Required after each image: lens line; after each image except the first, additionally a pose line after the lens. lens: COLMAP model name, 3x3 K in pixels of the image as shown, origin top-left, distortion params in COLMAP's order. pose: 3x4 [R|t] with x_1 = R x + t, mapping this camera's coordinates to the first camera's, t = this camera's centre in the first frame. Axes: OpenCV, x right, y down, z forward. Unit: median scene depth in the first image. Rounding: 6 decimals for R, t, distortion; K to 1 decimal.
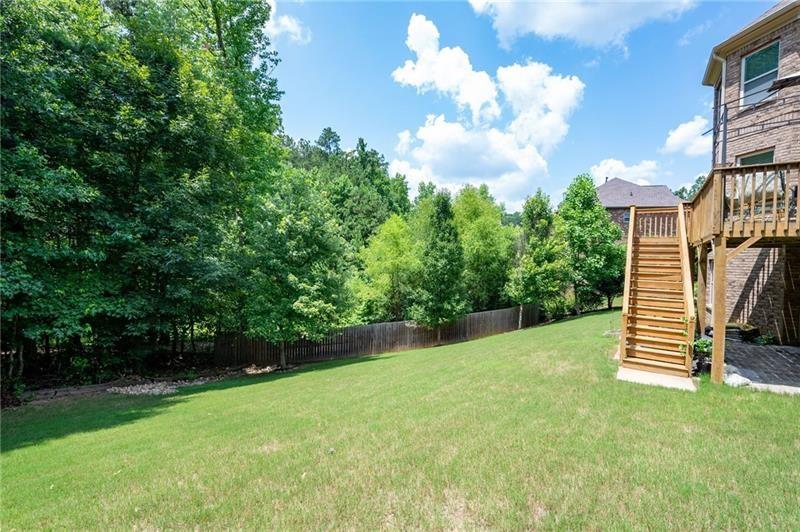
lens RADIAL K [[346.9, 0, 400.0], [0, 346.9, 266.0], [0, 0, 1]] dist [0.000125, 0.000177]
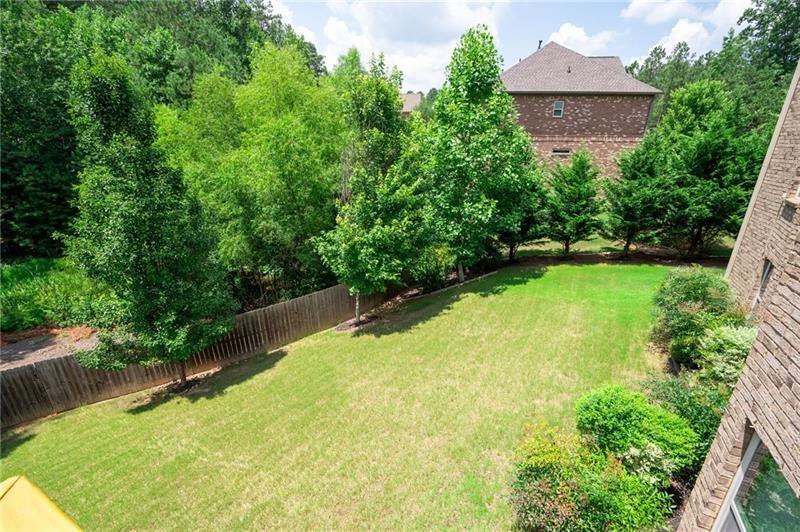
lens RADIAL K [[346.9, 0, 400.0], [0, 346.9, 266.0], [0, 0, 1]] dist [0.000125, 0.000177]
pose [[0.988754, -0.061152, 0.136479, 0.322563], [0.014992, 0.948514, 0.316381, -0.092606], [-0.148799, -0.310777, 0.938763, 0.428856]]
